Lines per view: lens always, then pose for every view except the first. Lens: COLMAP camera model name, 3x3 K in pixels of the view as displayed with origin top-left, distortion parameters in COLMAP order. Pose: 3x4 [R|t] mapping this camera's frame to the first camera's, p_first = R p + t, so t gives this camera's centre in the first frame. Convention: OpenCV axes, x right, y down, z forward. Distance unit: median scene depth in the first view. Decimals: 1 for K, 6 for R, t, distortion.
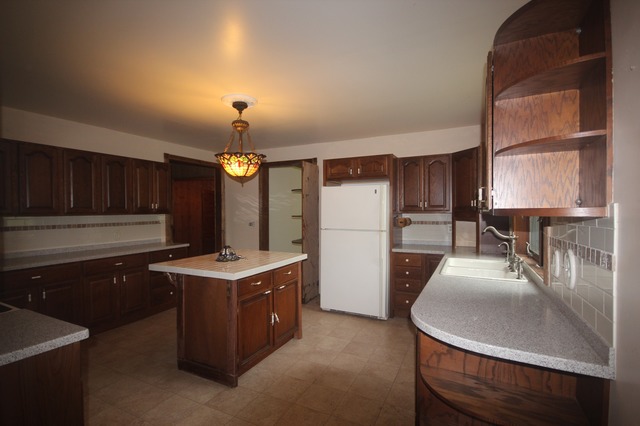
lens RADIAL K [[300.8, 0, 324.0], [0, 300.8, 214.6], [0, 0, 1]] dist [0.005133, -0.000974]
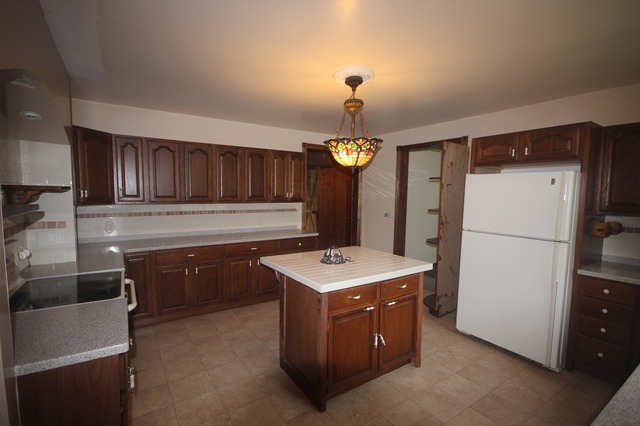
lens RADIAL K [[300.8, 0, 324.3], [0, 300.8, 214.7], [0, 0, 1]] dist [0.005133, -0.000974]
pose [[0.867883, 0.055141, -0.493698, 0.074988], [-0.026916, 0.997580, 0.064103, -0.036589], [0.496038, -0.042346, 0.867268, 0.186276]]
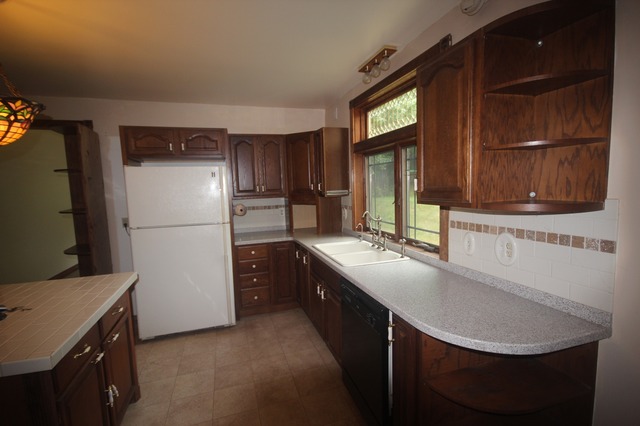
lens RADIAL K [[300.8, 0, 322.6], [0, 300.8, 213.6], [0, 0, 1]] dist [0.005133, -0.000974]
pose [[0.722326, -0.086442, 0.686129, -0.196878], [0.038996, 0.995670, 0.084386, -0.032899], [-0.690452, -0.034198, 0.722569, 0.243899]]
